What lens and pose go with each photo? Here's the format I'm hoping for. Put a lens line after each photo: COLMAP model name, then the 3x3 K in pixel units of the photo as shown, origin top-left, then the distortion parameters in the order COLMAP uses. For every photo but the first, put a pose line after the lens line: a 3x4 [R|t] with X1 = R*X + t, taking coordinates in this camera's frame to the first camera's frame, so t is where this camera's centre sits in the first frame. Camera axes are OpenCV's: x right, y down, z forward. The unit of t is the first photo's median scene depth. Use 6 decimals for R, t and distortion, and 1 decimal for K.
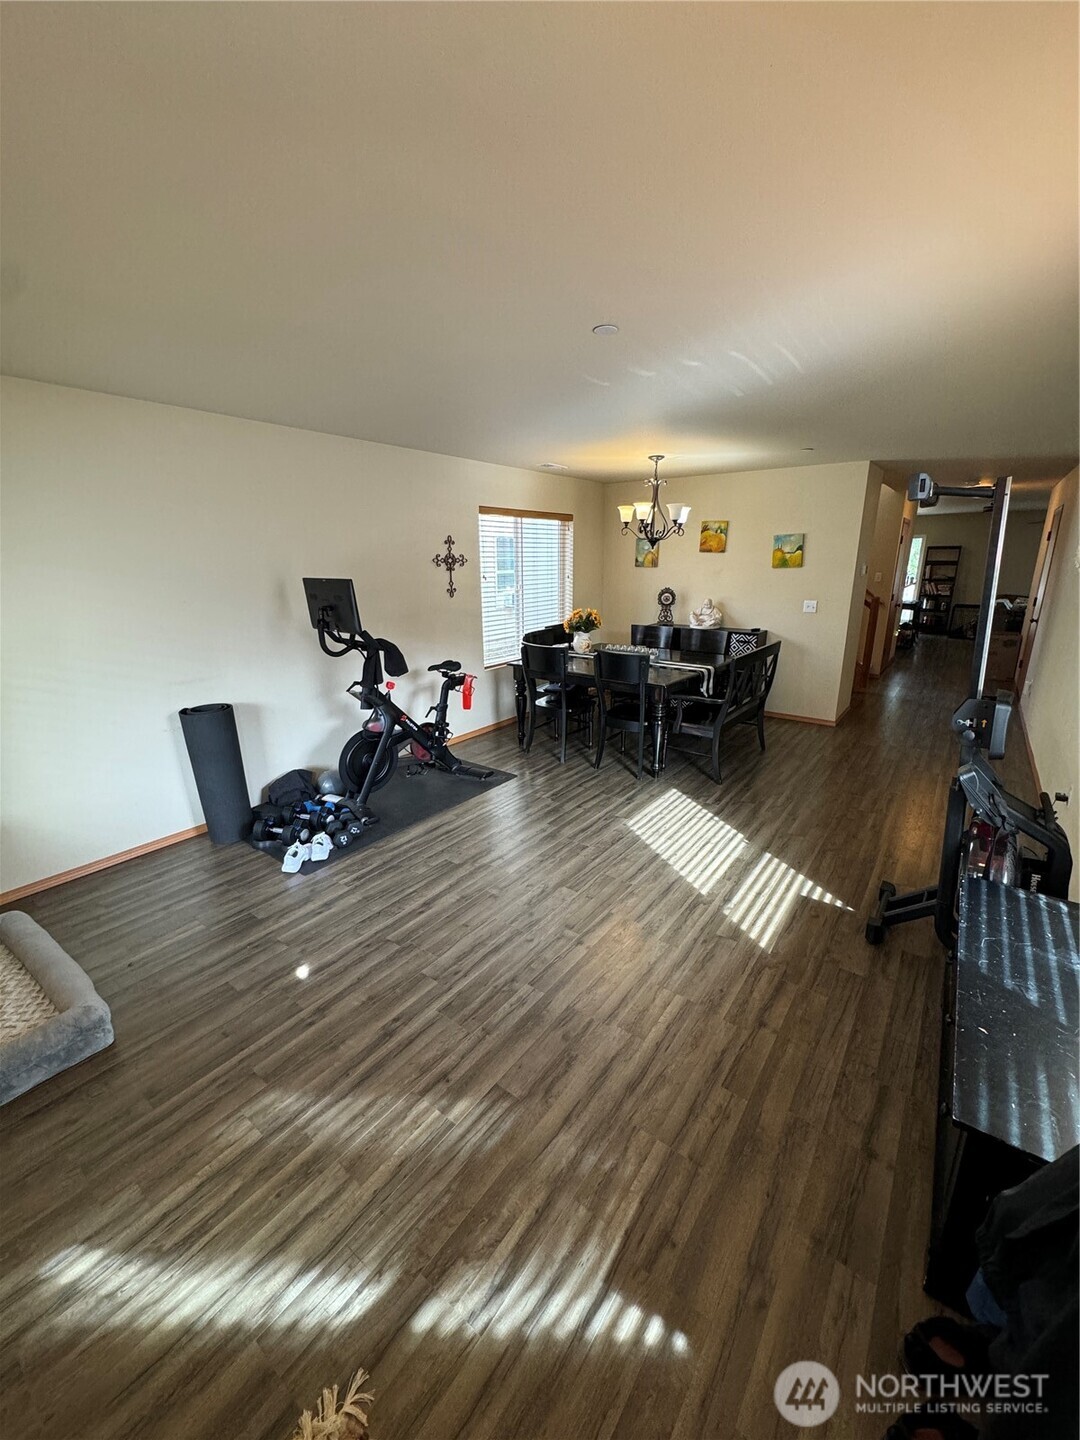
lens RADIAL K [[572.5, 0, 545.8], [0, 572.5, 719.5], [0, 0, 1]] dist [-0.004542, 0.000920]
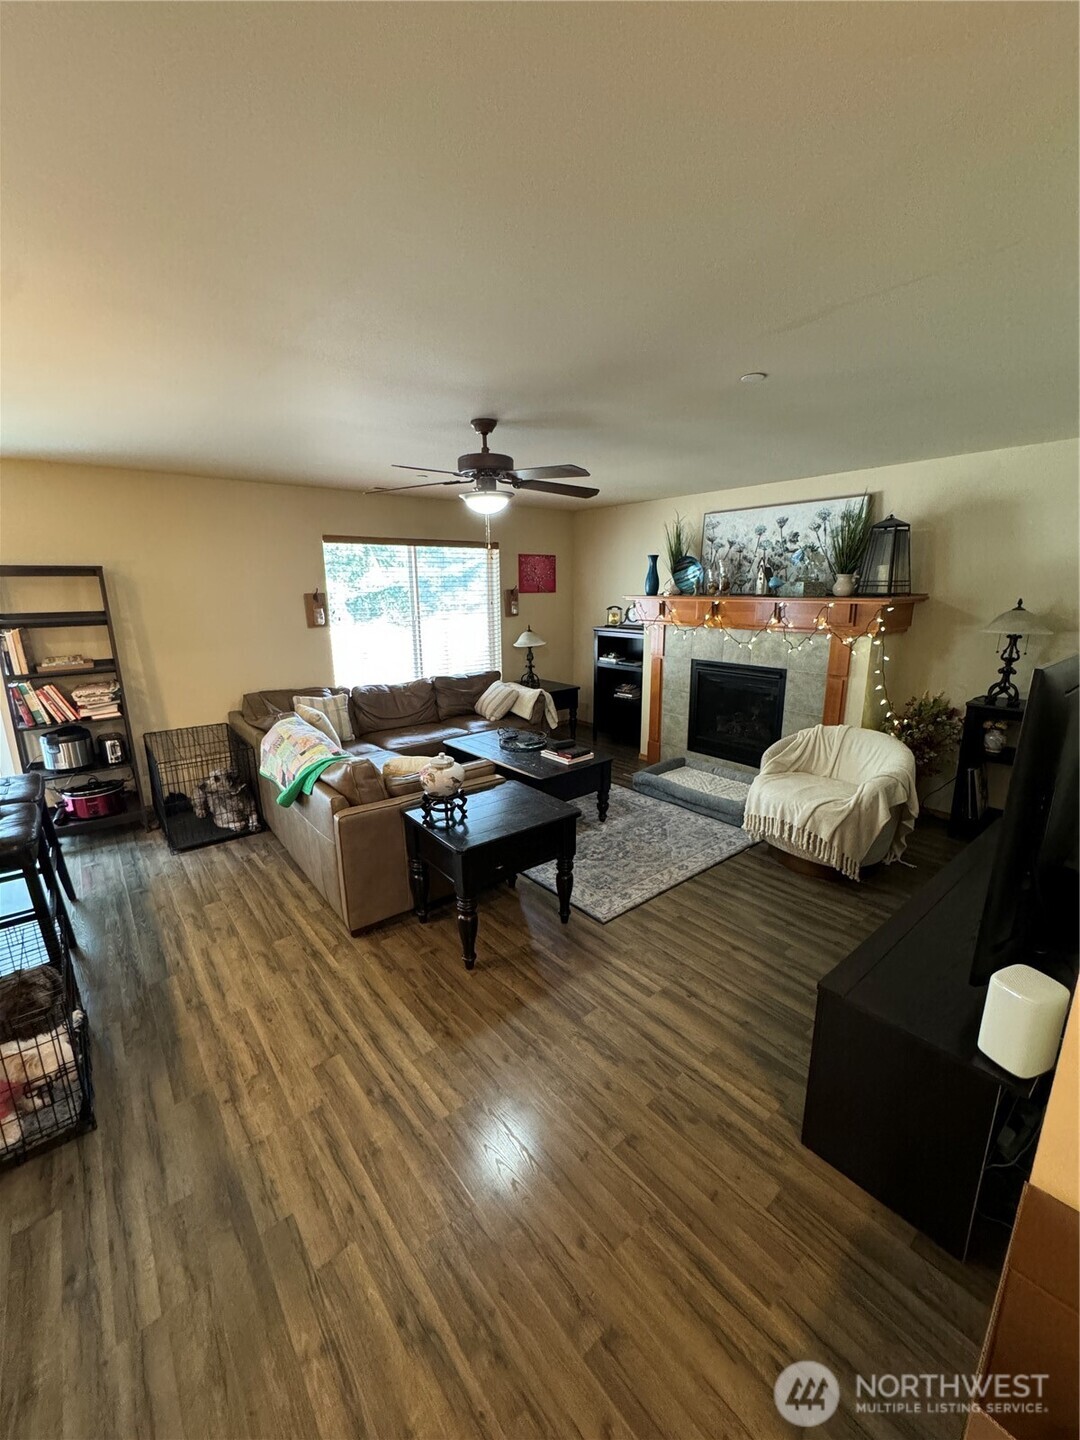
lens RADIAL K [[572.5, 0, 542.4], [0, 572.5, 719.0], [0, 0, 1]] dist [-0.004542, 0.000920]
pose [[0.241171, -0.214567, 0.946466, 0.687460], [0.268104, 0.952030, 0.147512, -0.299339], [-0.932715, 0.218176, 0.287128, 1.026800]]
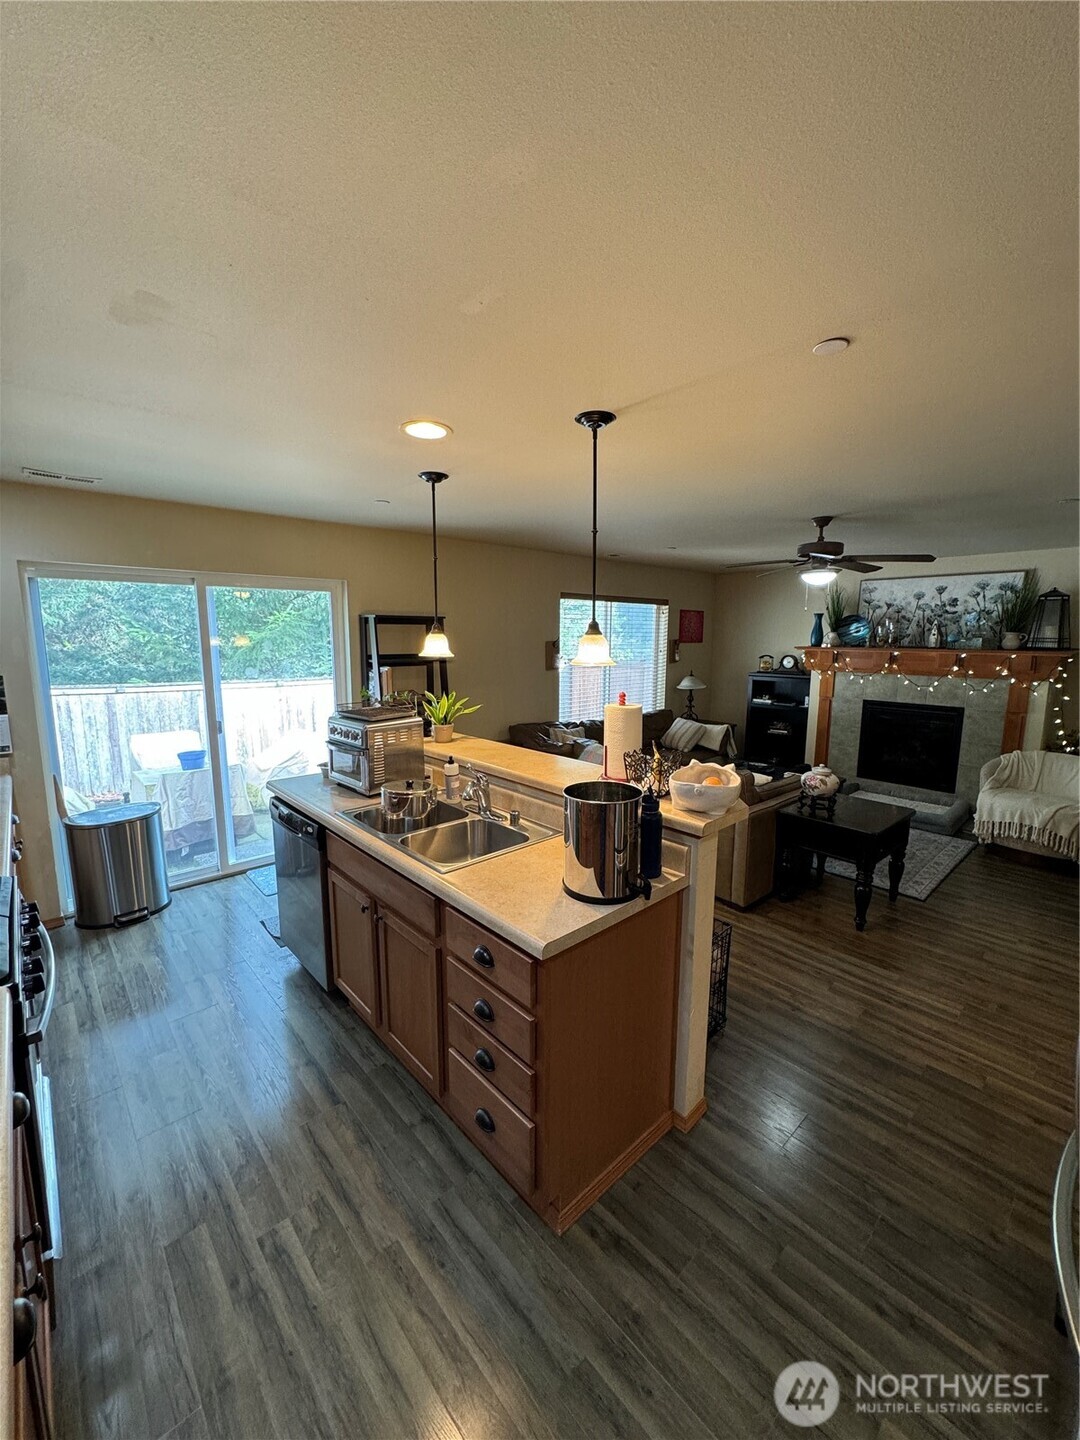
lens RADIAL K [[572.5, 0, 541.2], [0, 572.5, 718.5], [0, 0, 1]] dist [-0.004542, 0.000920]
pose [[0.190897, -0.134473, 0.972356, 0.531527], [0.258232, 0.962561, 0.082421, -0.368560], [-0.947035, 0.235359, 0.218475, 1.267951]]
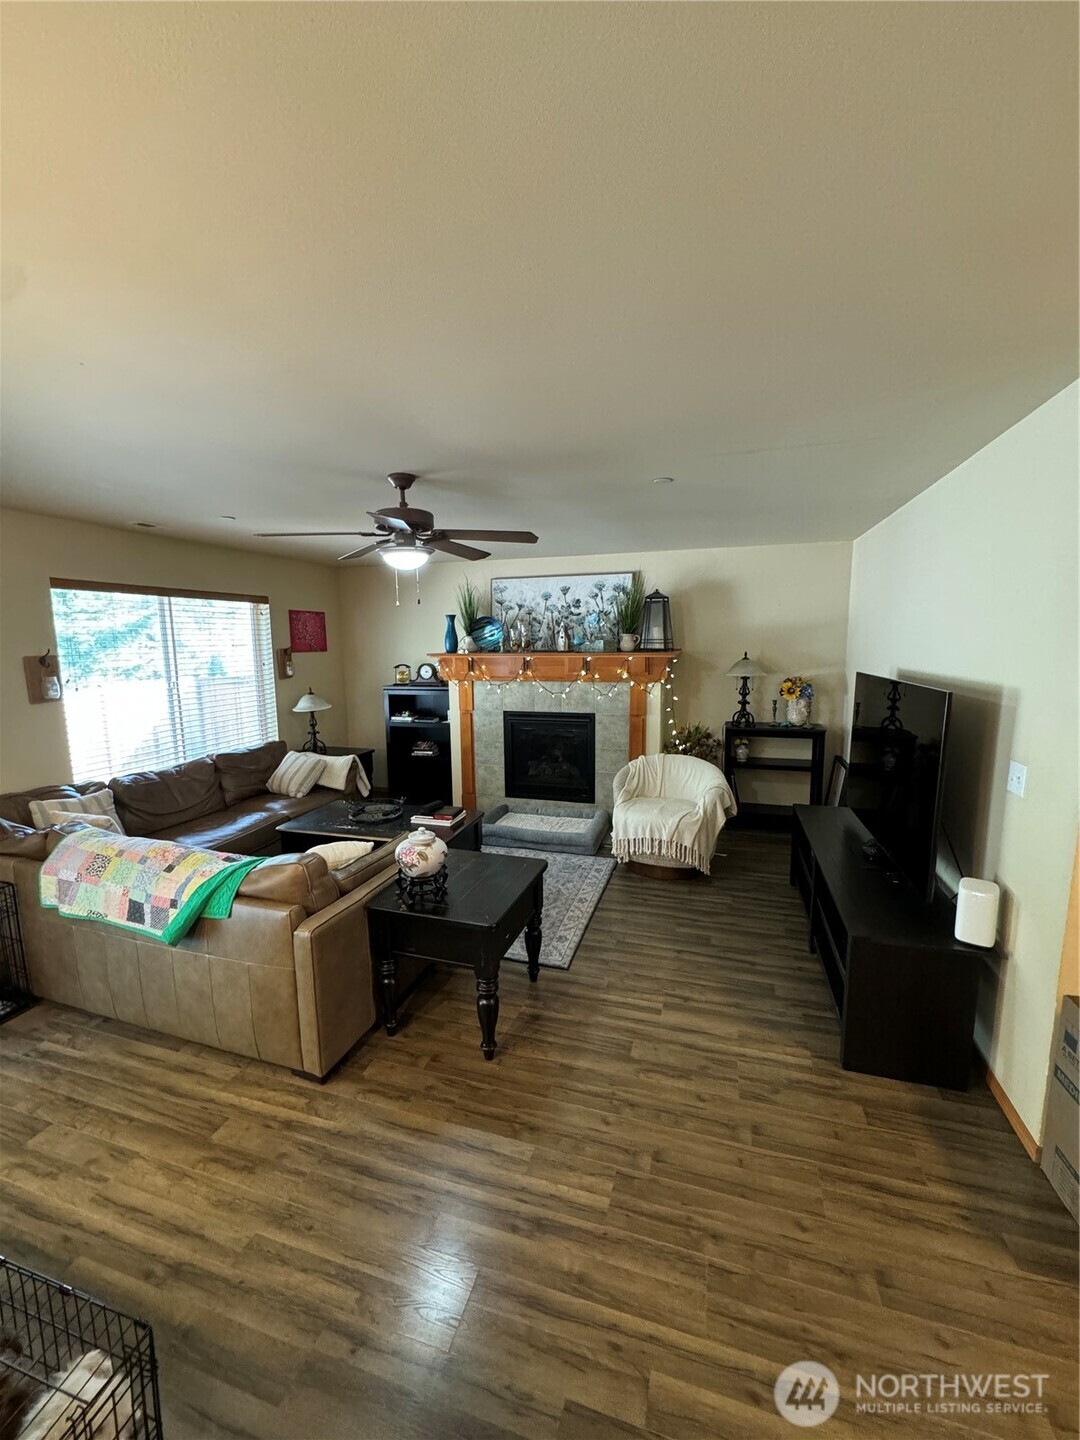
lens RADIAL K [[572.5, 0, 542.6], [0, 572.5, 719.3], [0, 0, 1]] dist [-0.004542, 0.000920]
pose [[-0.334005, -0.117095, 0.935270, 0.690354], [0.267057, 0.939838, 0.213039, -0.344497], [-0.903948, 0.320926, -0.282640, 1.182084]]
